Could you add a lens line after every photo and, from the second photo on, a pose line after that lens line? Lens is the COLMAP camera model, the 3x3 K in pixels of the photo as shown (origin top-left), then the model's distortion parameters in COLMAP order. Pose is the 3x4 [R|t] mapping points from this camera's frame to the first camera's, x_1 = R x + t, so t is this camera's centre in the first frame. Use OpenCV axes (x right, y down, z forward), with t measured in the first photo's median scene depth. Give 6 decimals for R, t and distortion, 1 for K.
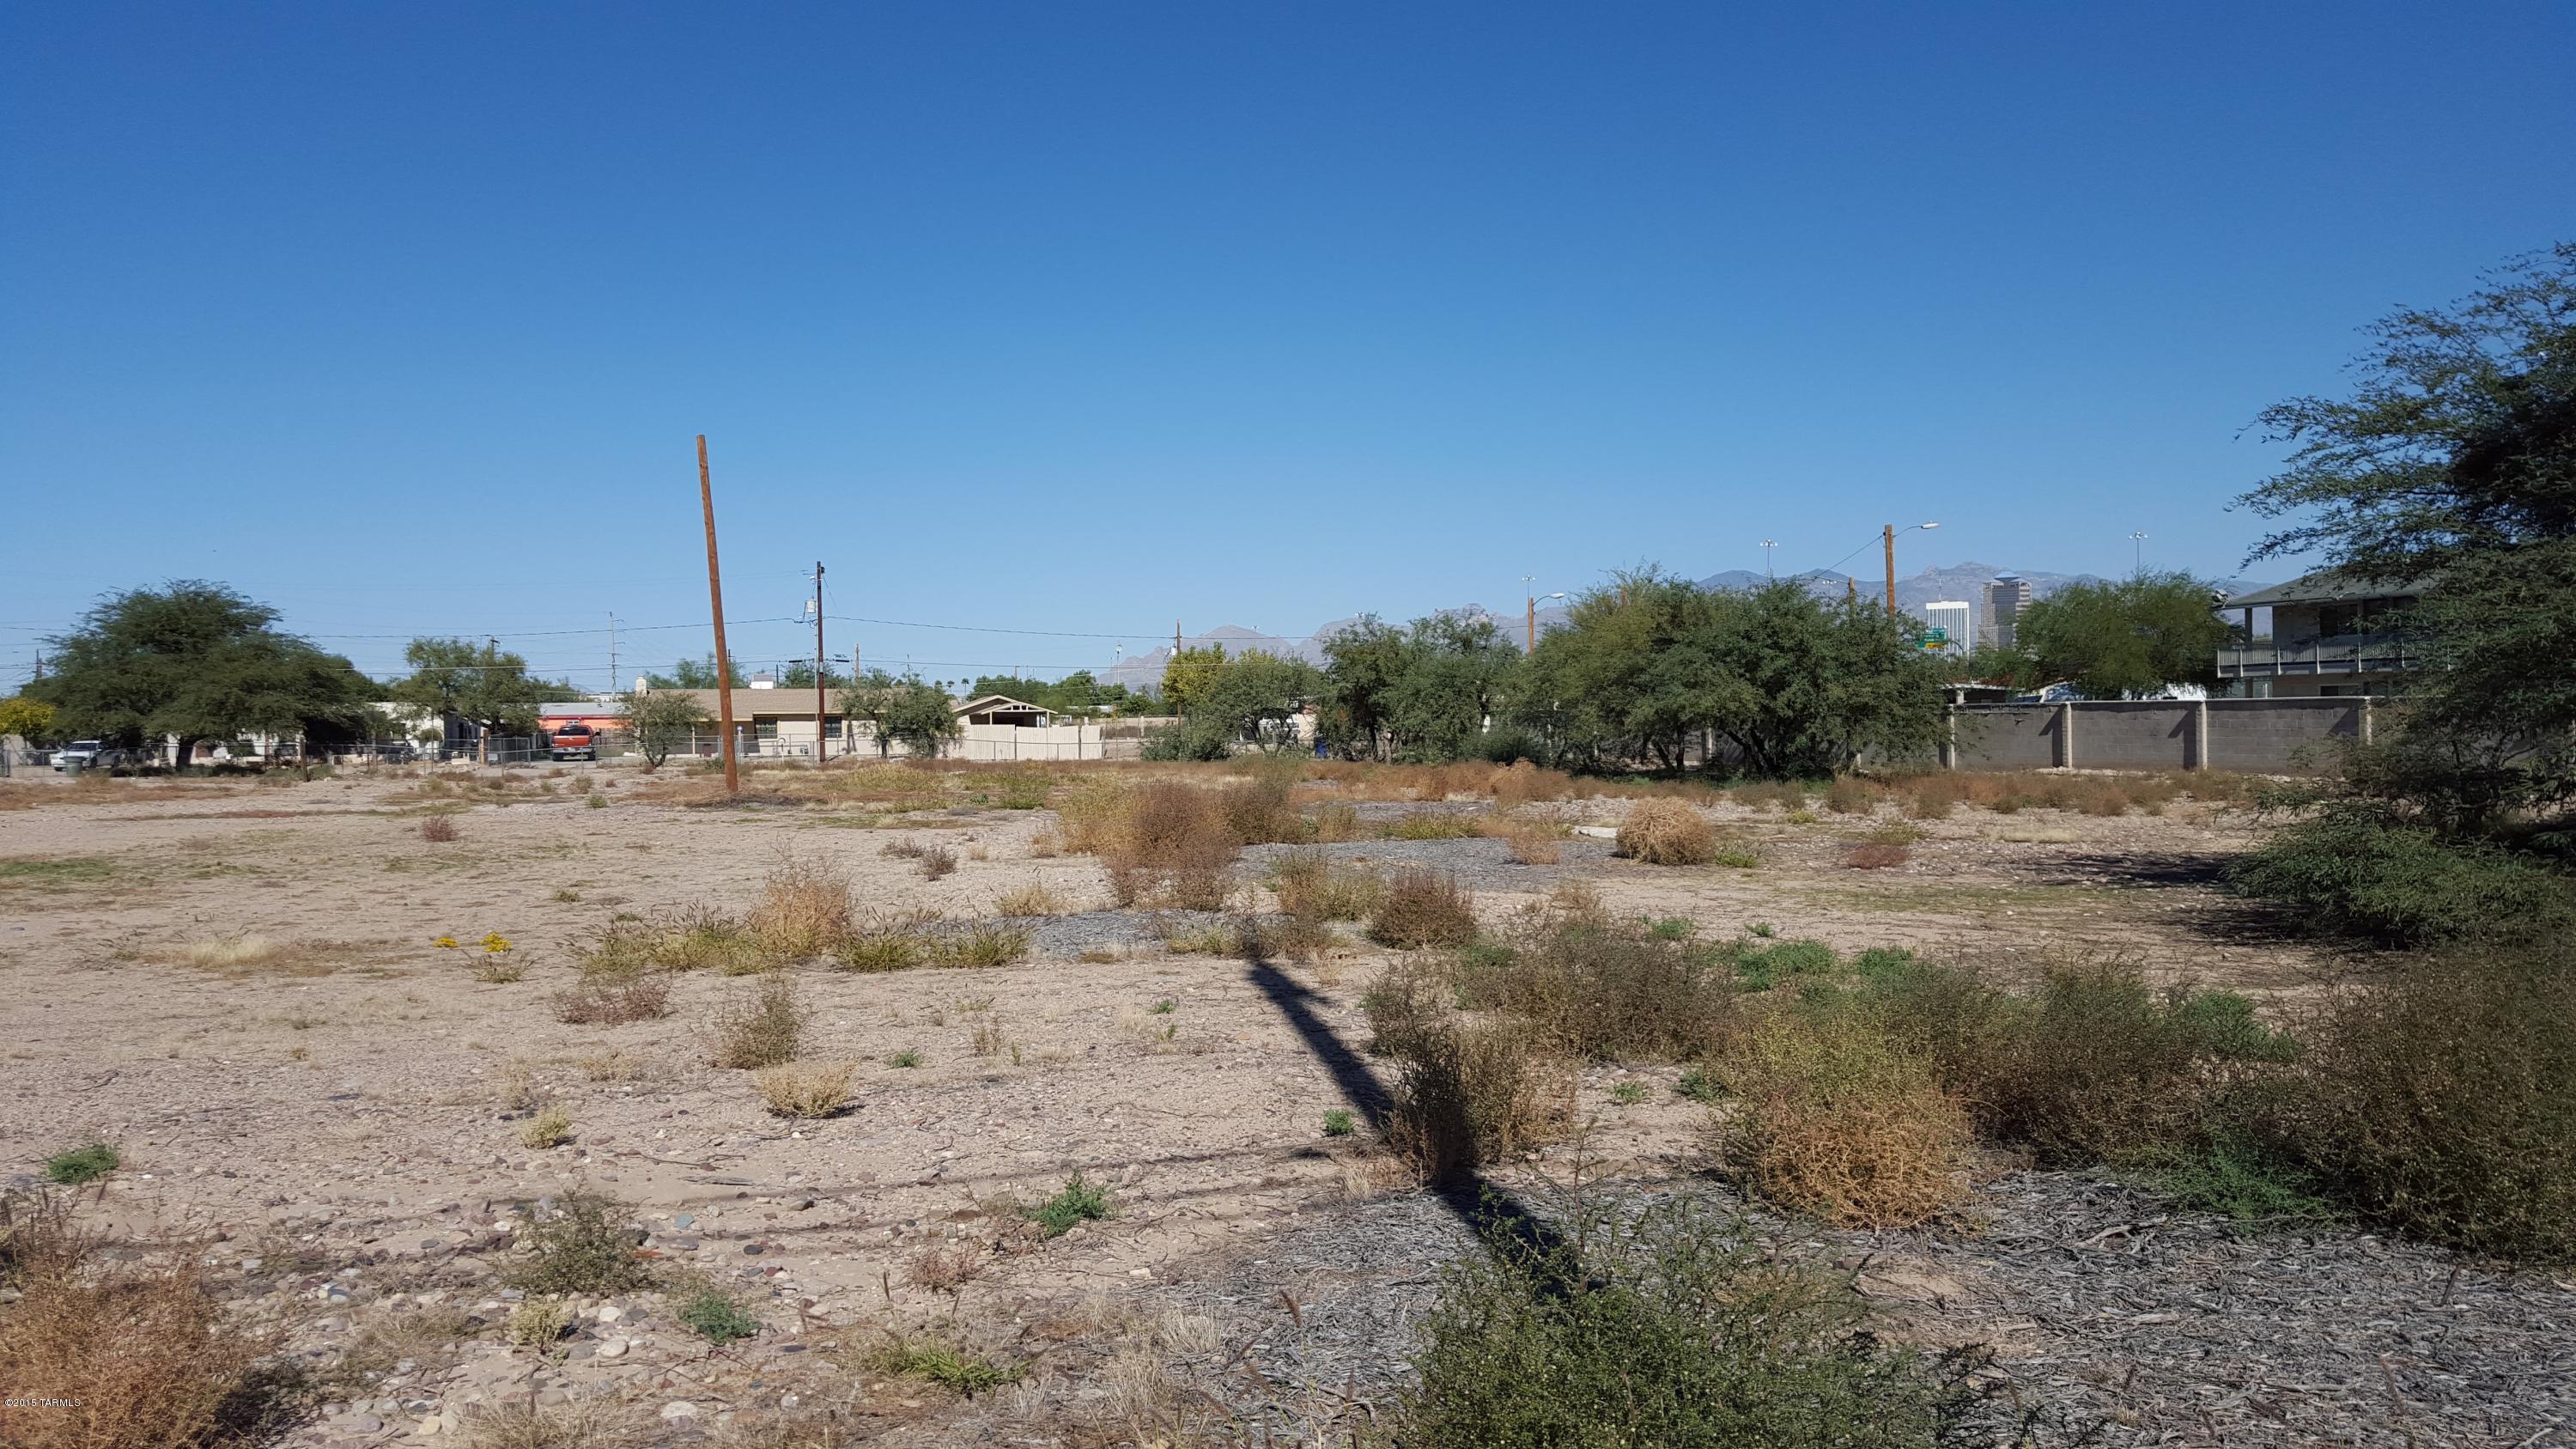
lens RADIAL K [[1994.1, 0, 1288.0], [0, 1994.1, 724.5], [0, 0, 1]] dist [0.152292, -0.204282]
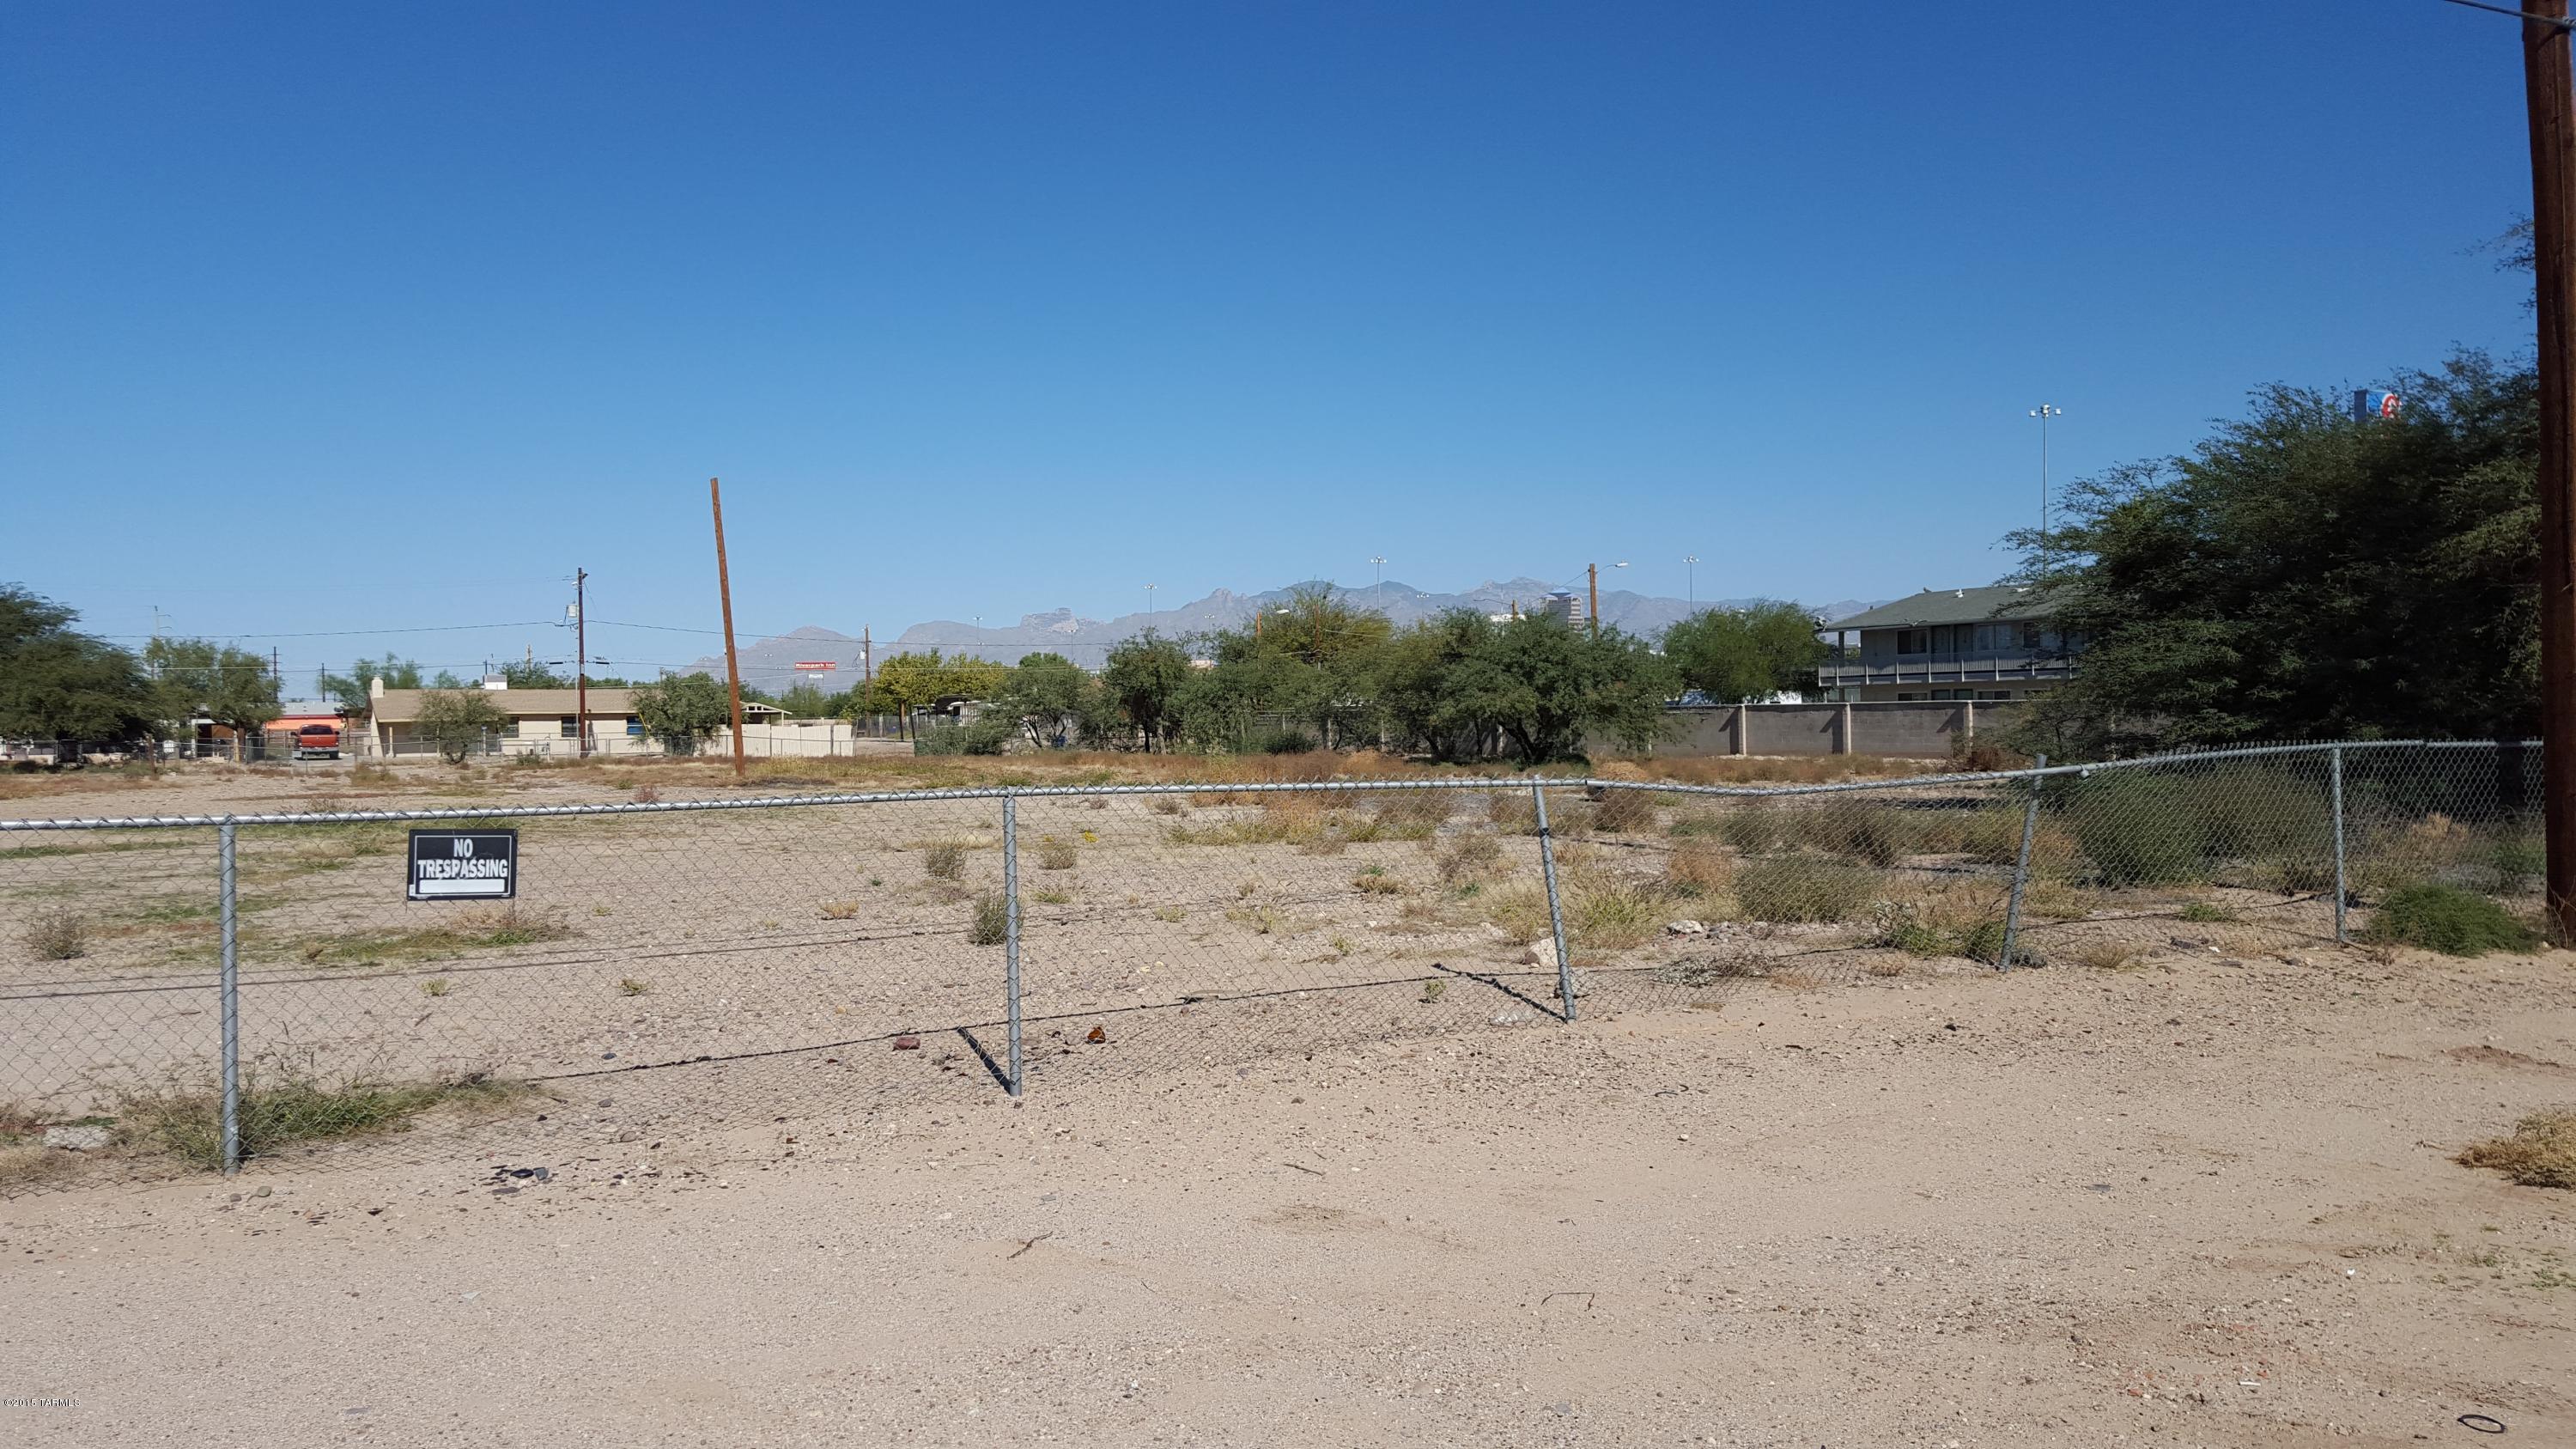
lens RADIAL K [[1994.1, 0, 1288.0], [0, 1994.1, 724.5], [0, 0, 1]] dist [0.152292, -0.204282]
pose [[0.977606, 0.000912, 0.210442, -0.122147], [-0.000447, 0.999997, -0.002257, 0.003379], [-0.210444, 0.002112, 0.977604, -0.142172]]
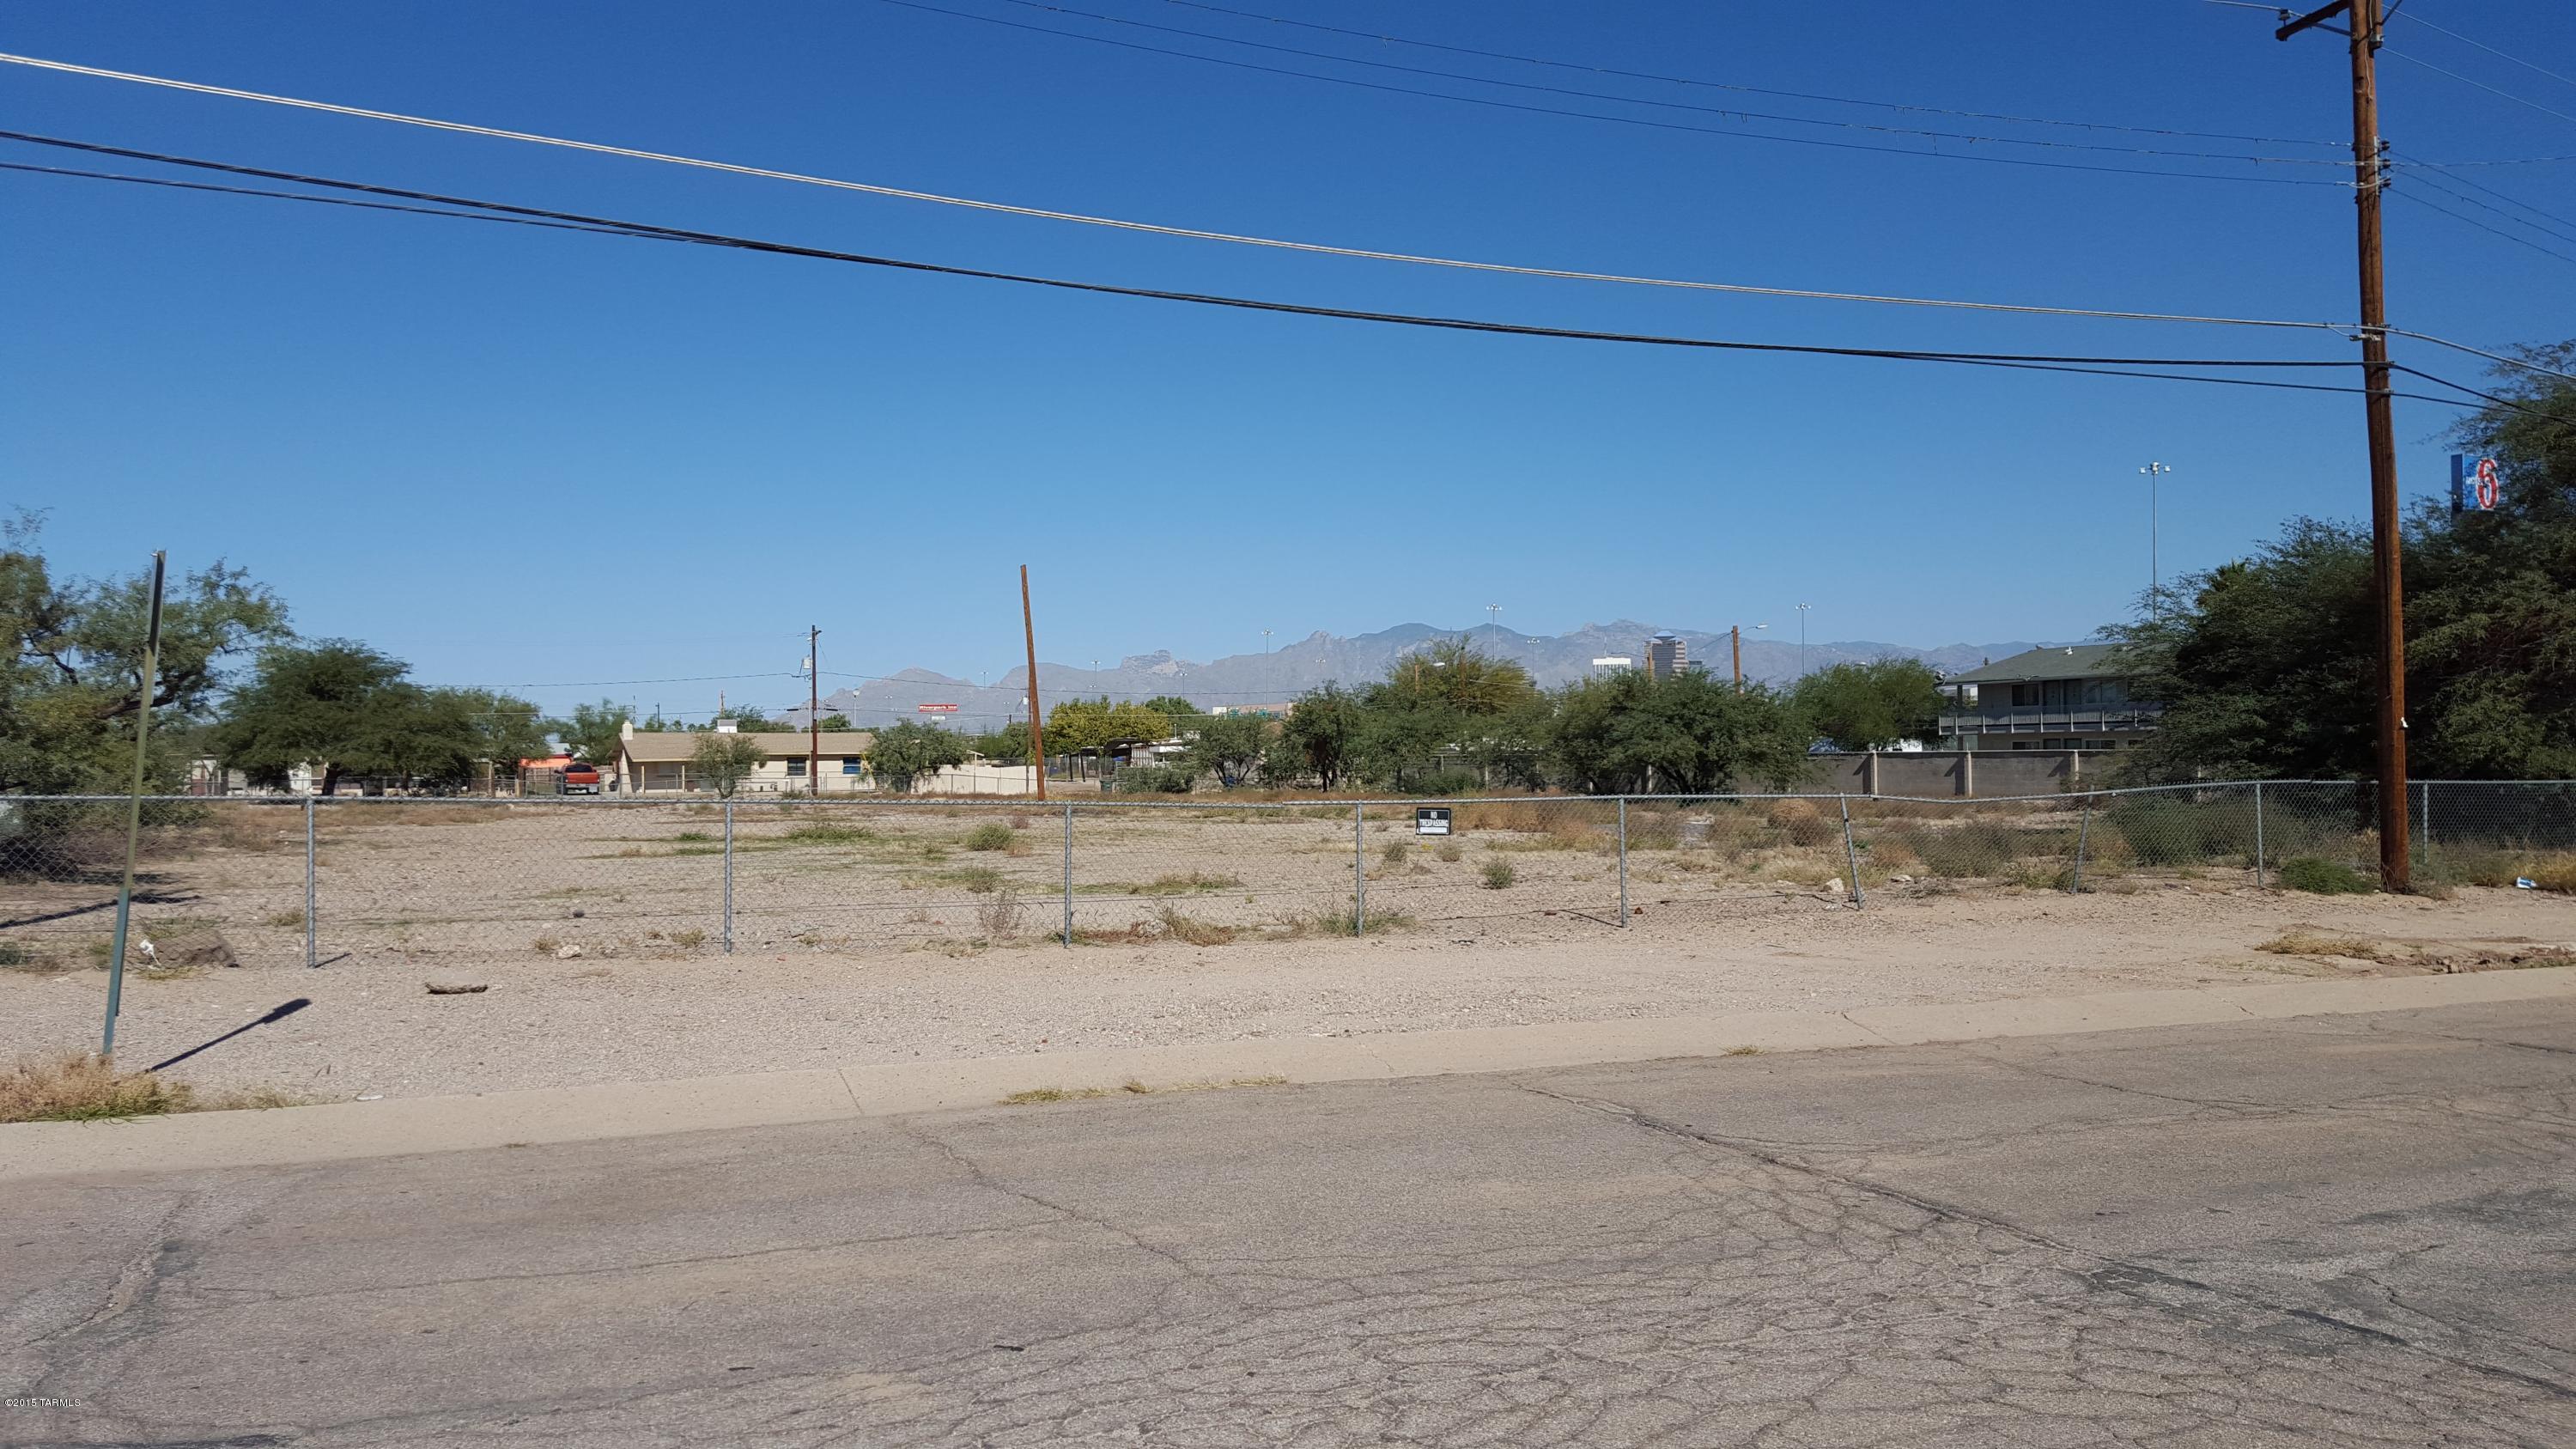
lens RADIAL K [[2014.9, 0, 1280.3], [0, 2014.9, 732.9], [0, 0, 1]] dist [0.137907, -0.204839]
pose [[0.986827, 0.008280, 0.161569, -0.199873], [-0.005290, 0.999807, -0.018930, 0.003859], [-0.161695, 0.017826, 0.986680, -0.280230]]
